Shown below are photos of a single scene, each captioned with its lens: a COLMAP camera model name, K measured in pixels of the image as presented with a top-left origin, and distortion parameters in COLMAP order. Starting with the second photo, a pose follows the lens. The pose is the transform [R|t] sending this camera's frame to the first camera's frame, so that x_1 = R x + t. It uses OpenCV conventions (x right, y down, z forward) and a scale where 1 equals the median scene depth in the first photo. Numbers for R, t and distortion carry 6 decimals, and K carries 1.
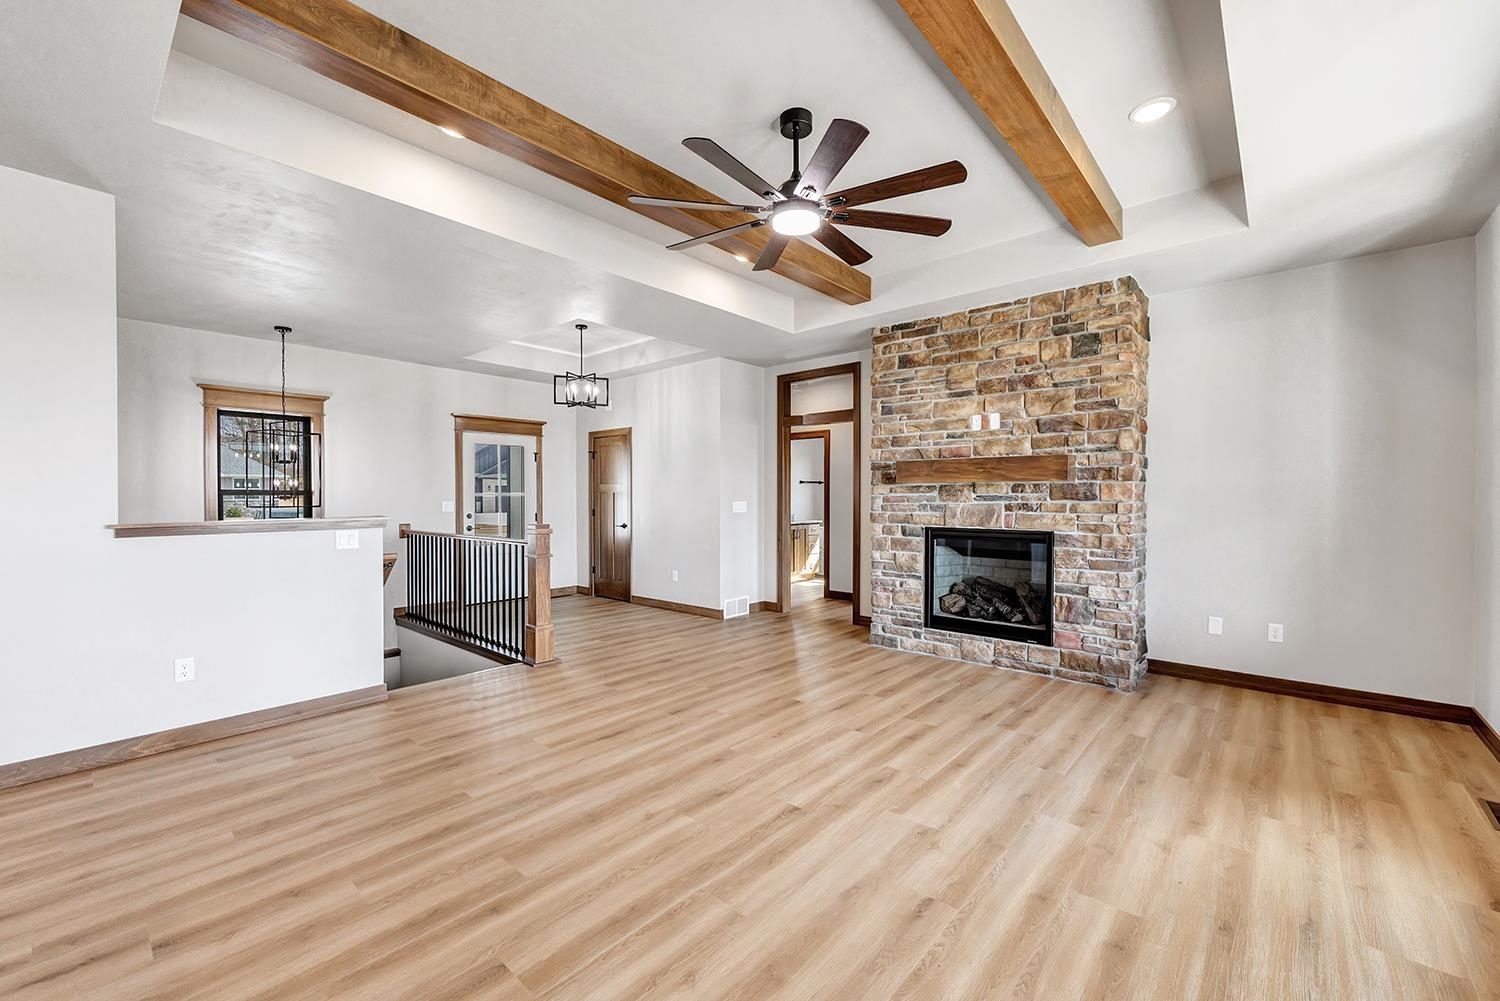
lens RADIAL K [[606.0, 0, 744.7], [0, 606.0, 502.6], [0, 0, 1]] dist [-0.001788, 0.000031]
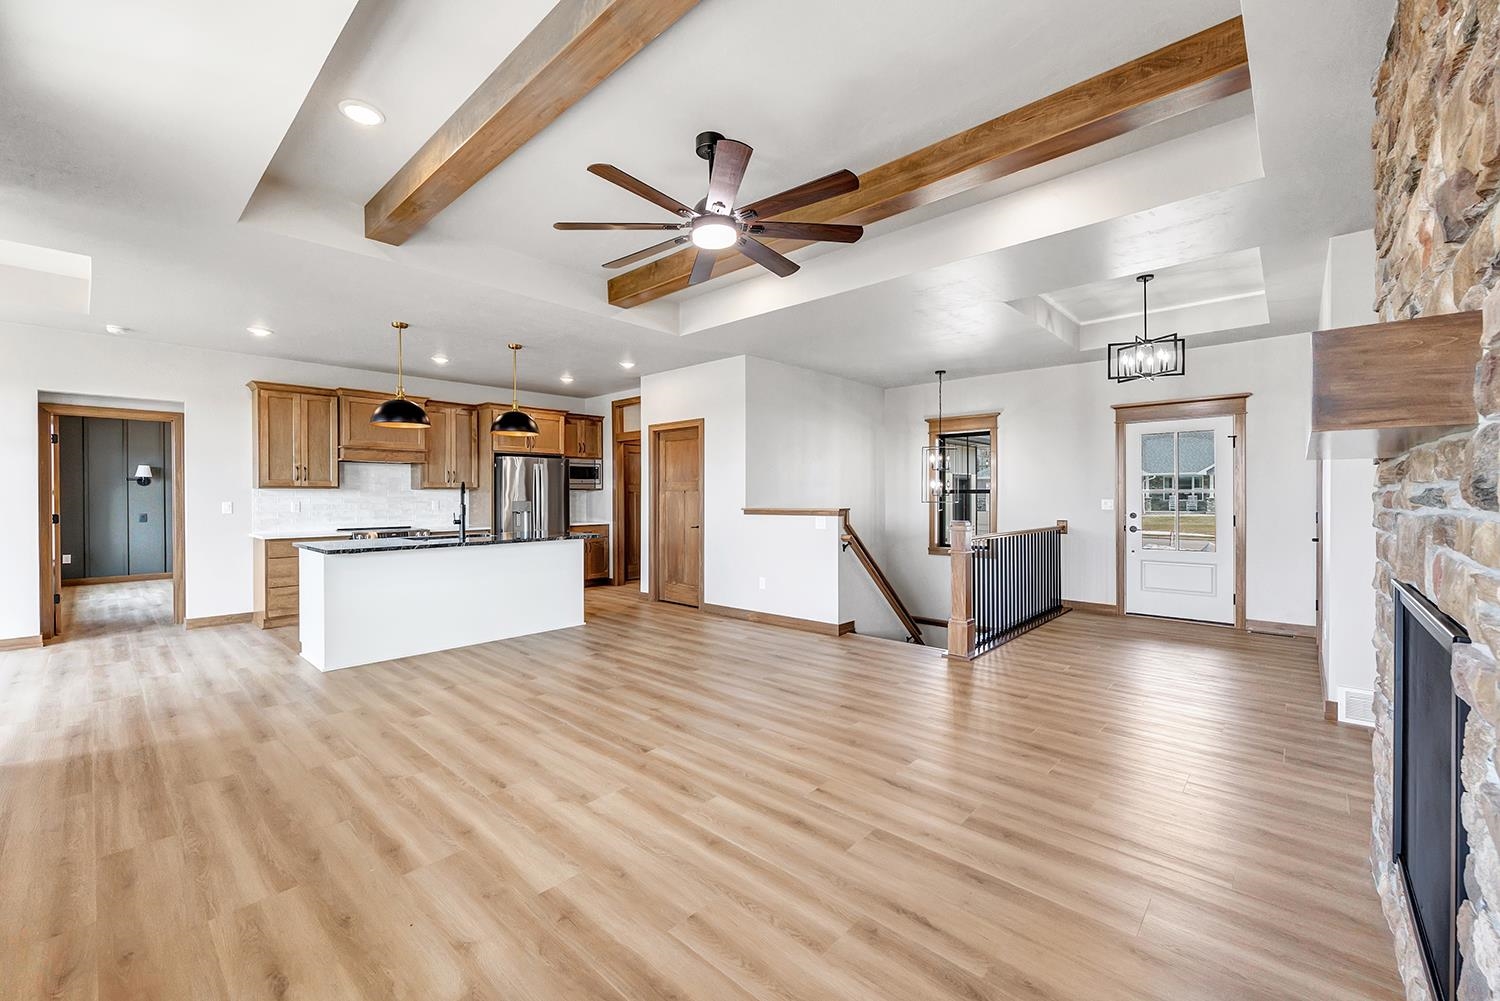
lens RADIAL K [[610.7, 0, 753.7], [0, 610.7, 501.7], [0, 0, 1]] dist [0.001181, 0.000384]
pose [[-0.011035, 0.011762, -0.999870, 0.730414], [-0.009338, 0.999886, 0.011865, -0.007901], [0.999896, 0.009468, -0.010924, 0.683863]]
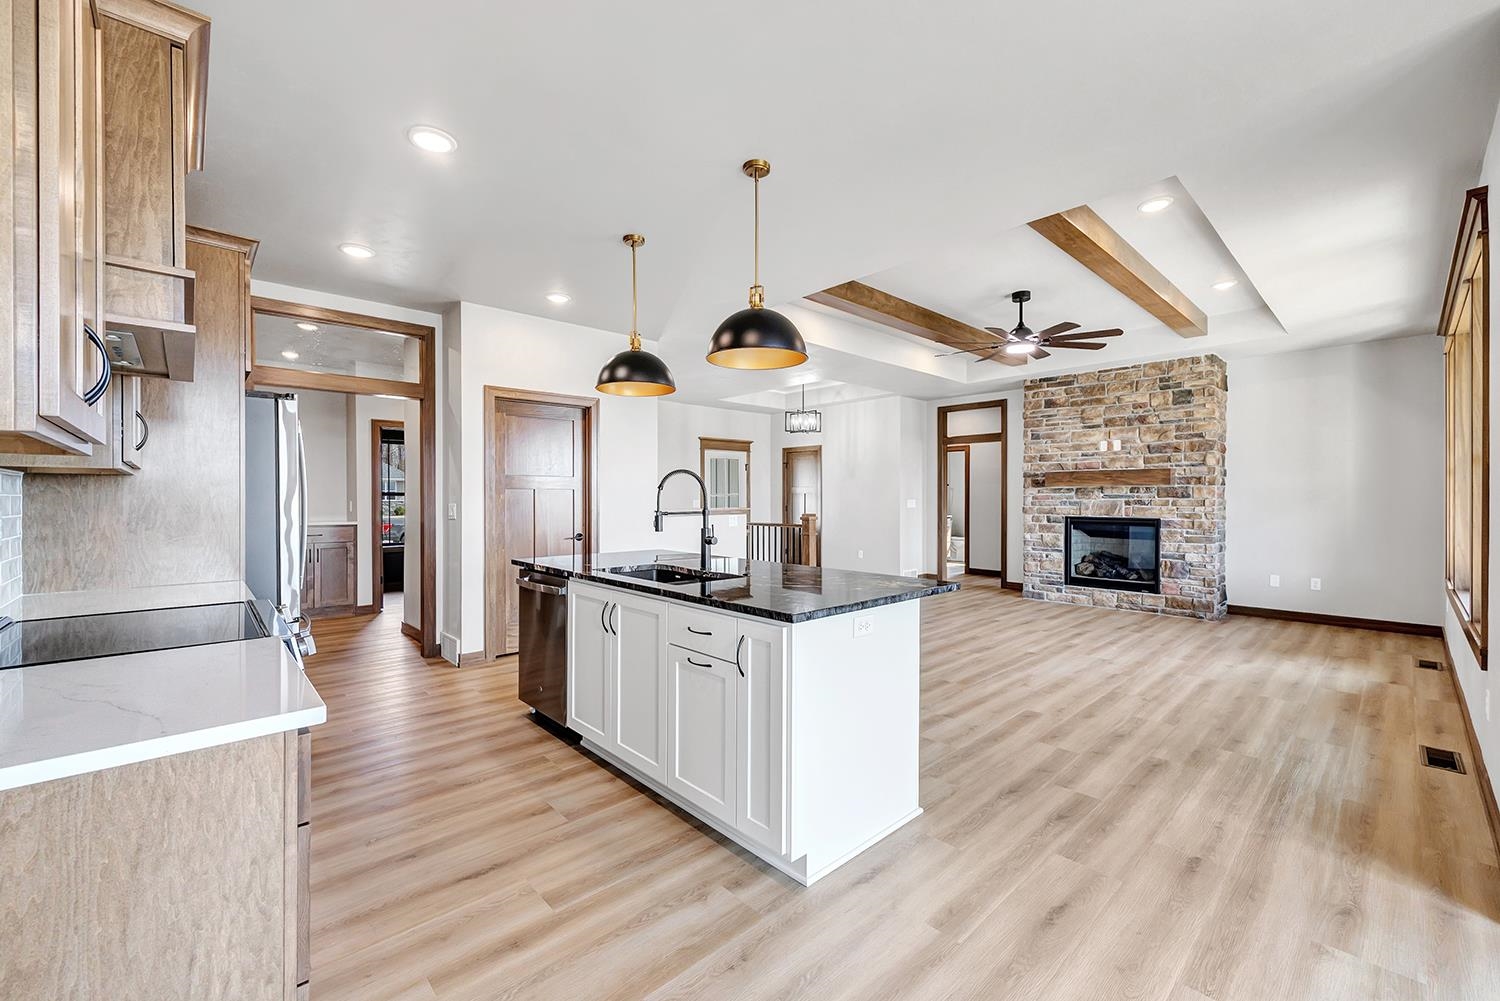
lens RADIAL K [[608.5, 0, 750.0], [0, 608.5, 500.5], [0, 0, 1]] dist [0.002844, 0.000268]
pose [[0.995930, -0.000609, -0.090133, -0.363609], [0.000147, 0.999987, -0.005139, 0.010019], [0.090135, 0.005105, 0.995916, -0.593844]]
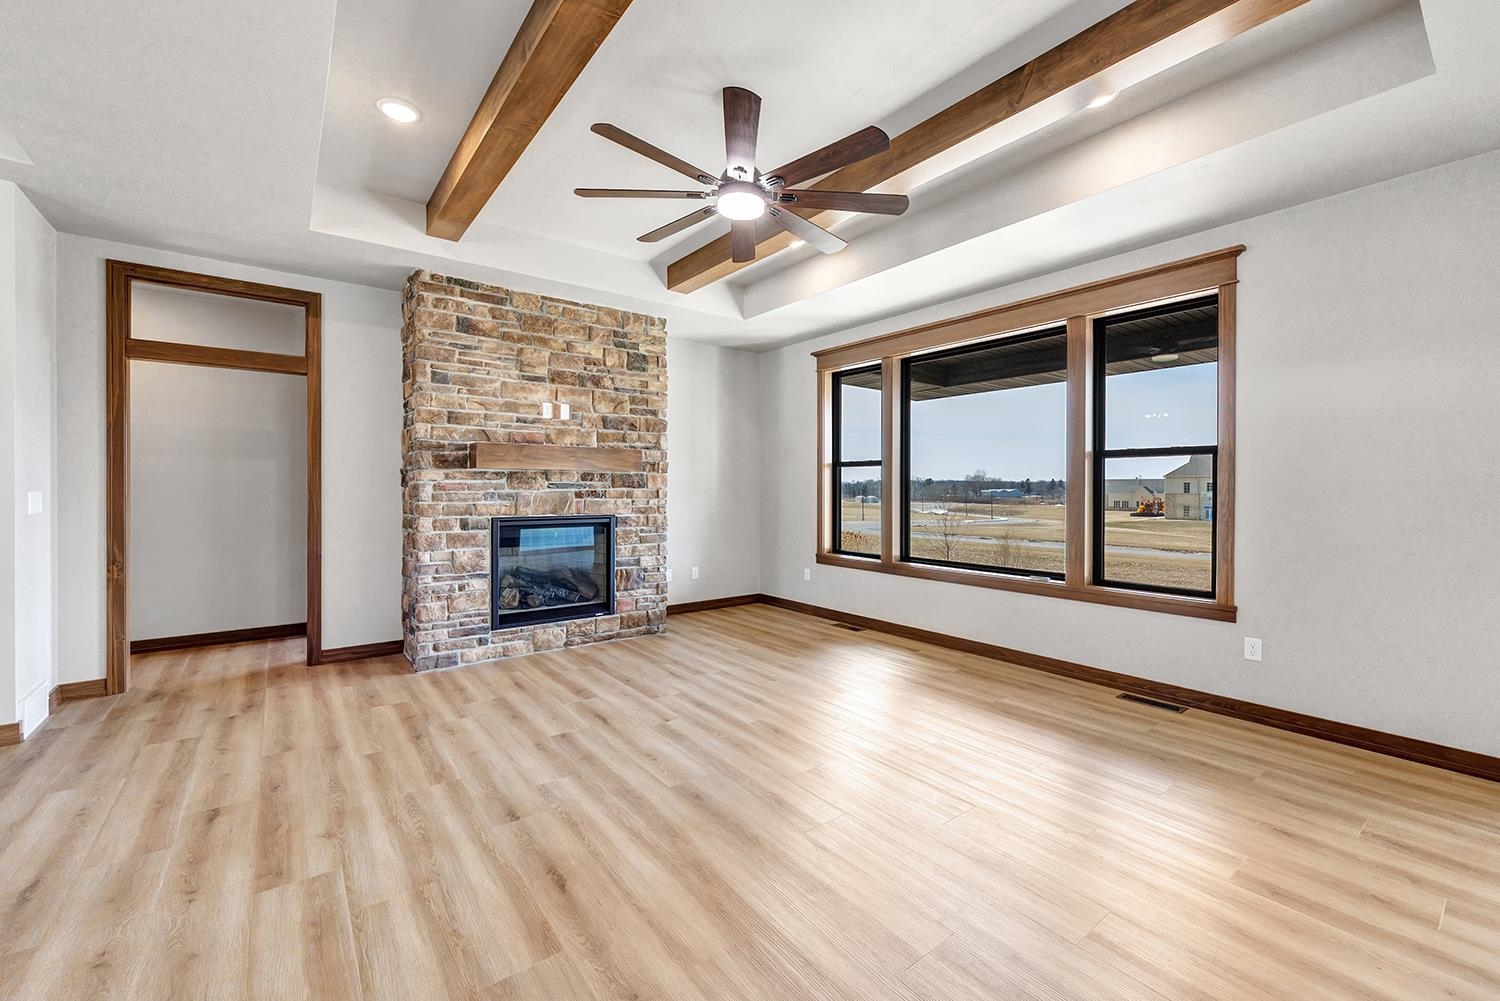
lens RADIAL K [[605.9, 0, 749.4], [0, 605.9, 489.5], [0, 0, 1]] dist [0.000297, 0.000237]
pose [[0.186164, -0.000612, 0.982518, -0.561190], [0.007393, 0.999972, -0.000778, 0.002036], [-0.982491, 0.007409, 0.186164, 0.507859]]
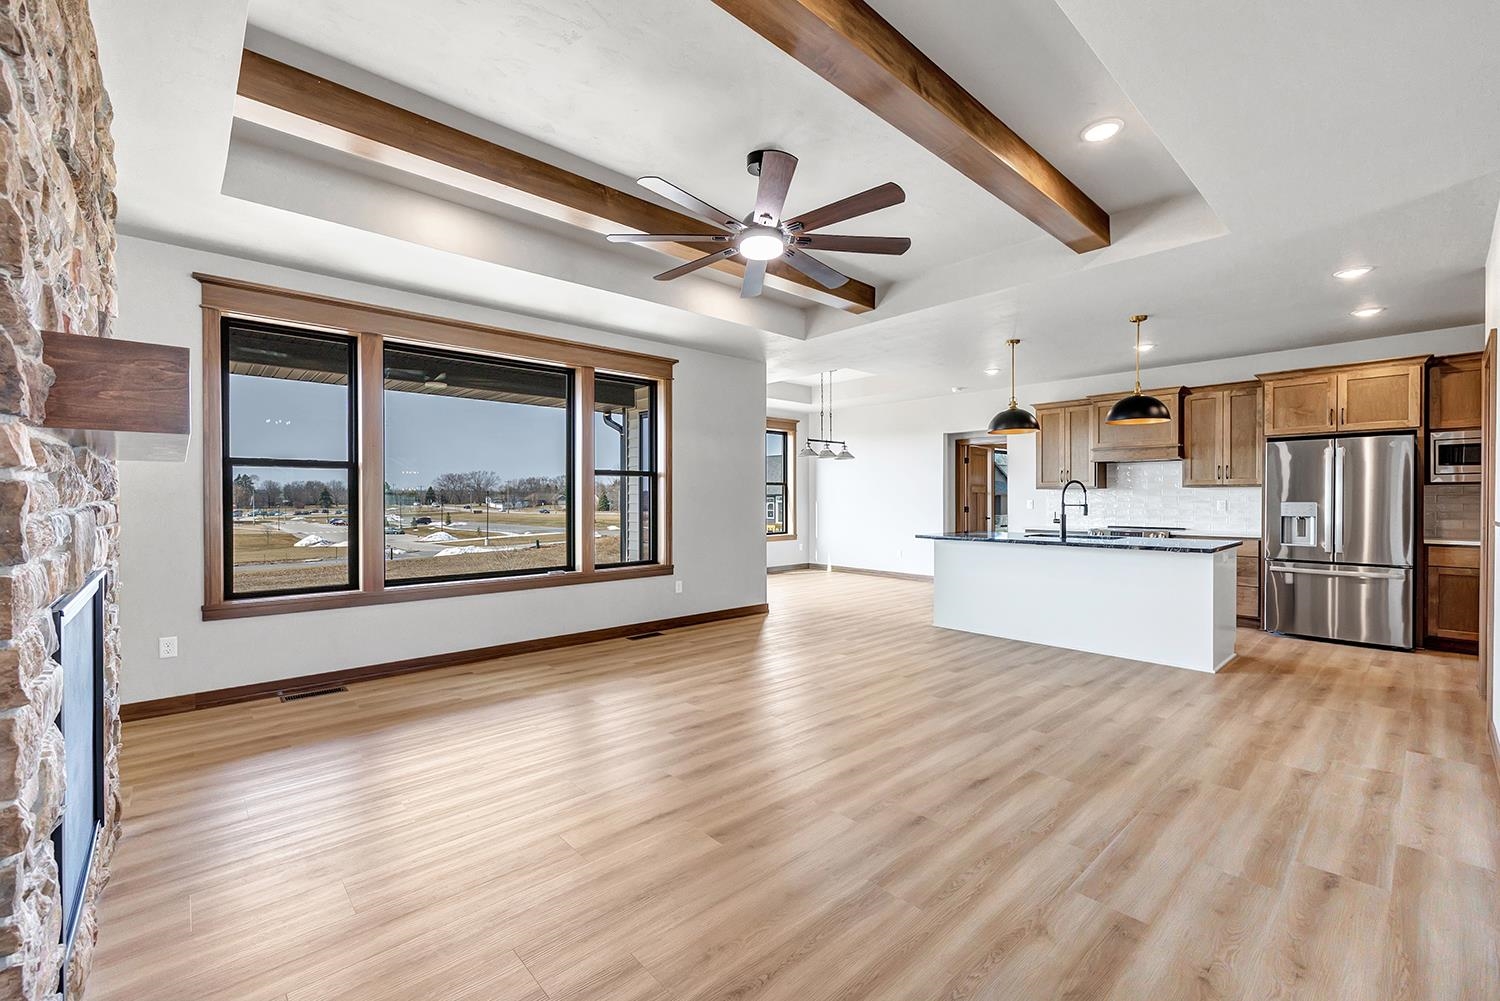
lens RADIAL K [[617.0, 0, 750.0], [0, 617.0, 500.5], [0, 0, 1]] dist [-0.002183, -0.000259]
pose [[-0.994415, -0.002673, 0.105506, -0.004783], [-0.001528, 0.999939, 0.010930, 0.002928], [-0.105529, 0.010708, -0.994359, 1.332607]]
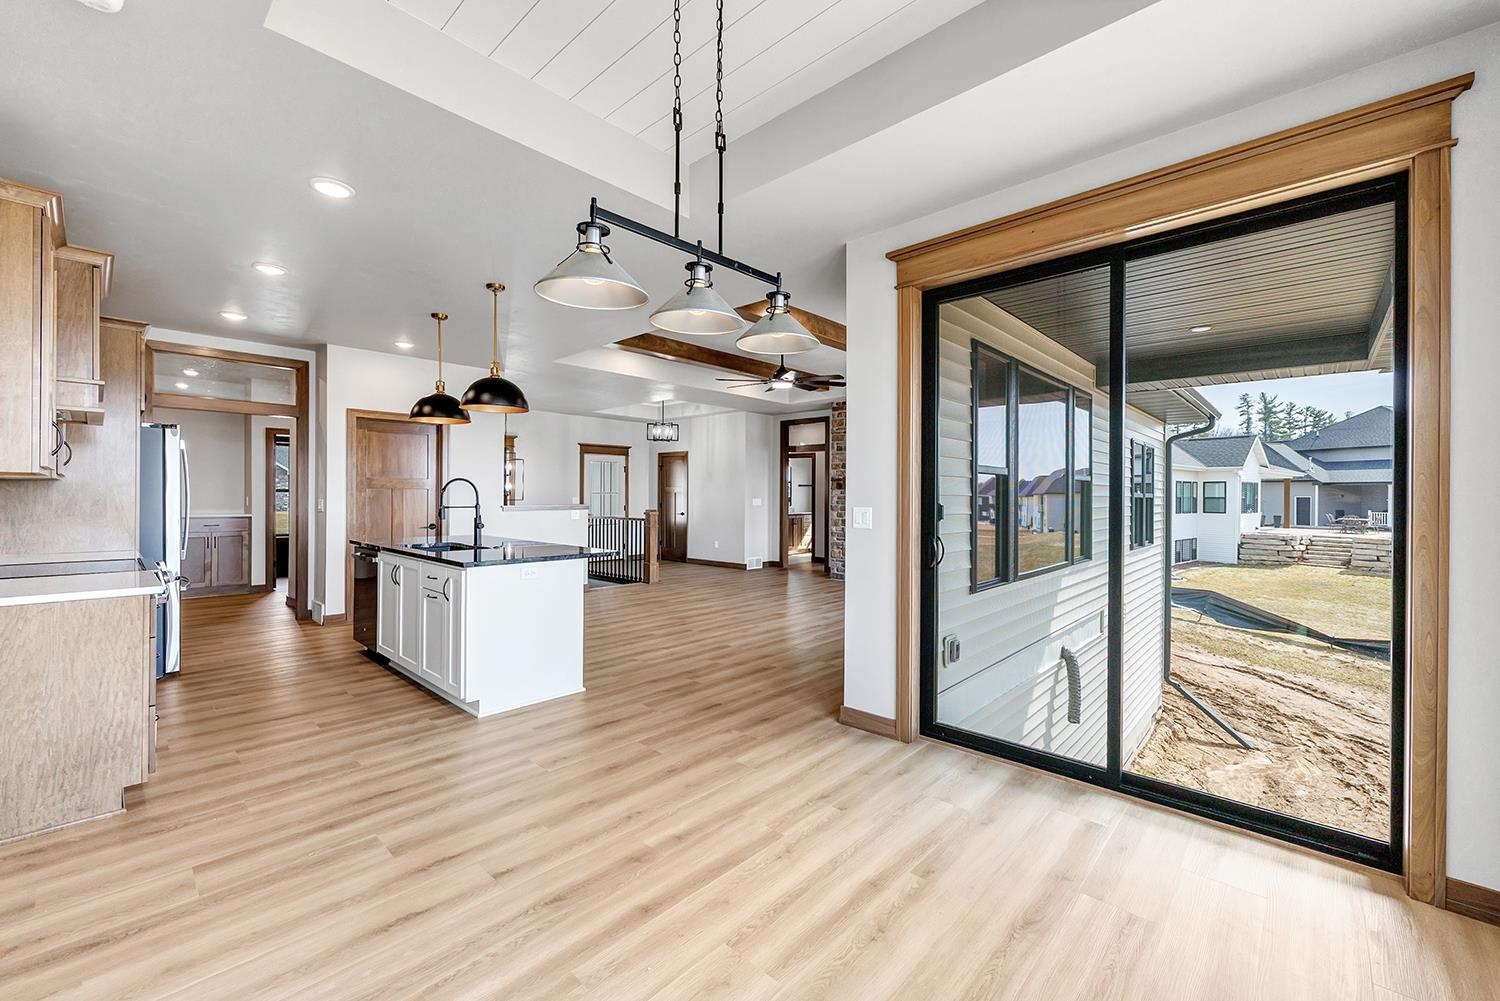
lens RADIAL K [[604.9, 0, 753.2], [0, 604.9, 496.7], [0, 0, 1]] dist [0.002469, 0.000453]
pose [[0.999947, 0.005892, -0.008407, -0.006382], [-0.005958, 0.999952, -0.007767, 0.008221], [0.008361, 0.007817, 0.999934, -0.922399]]
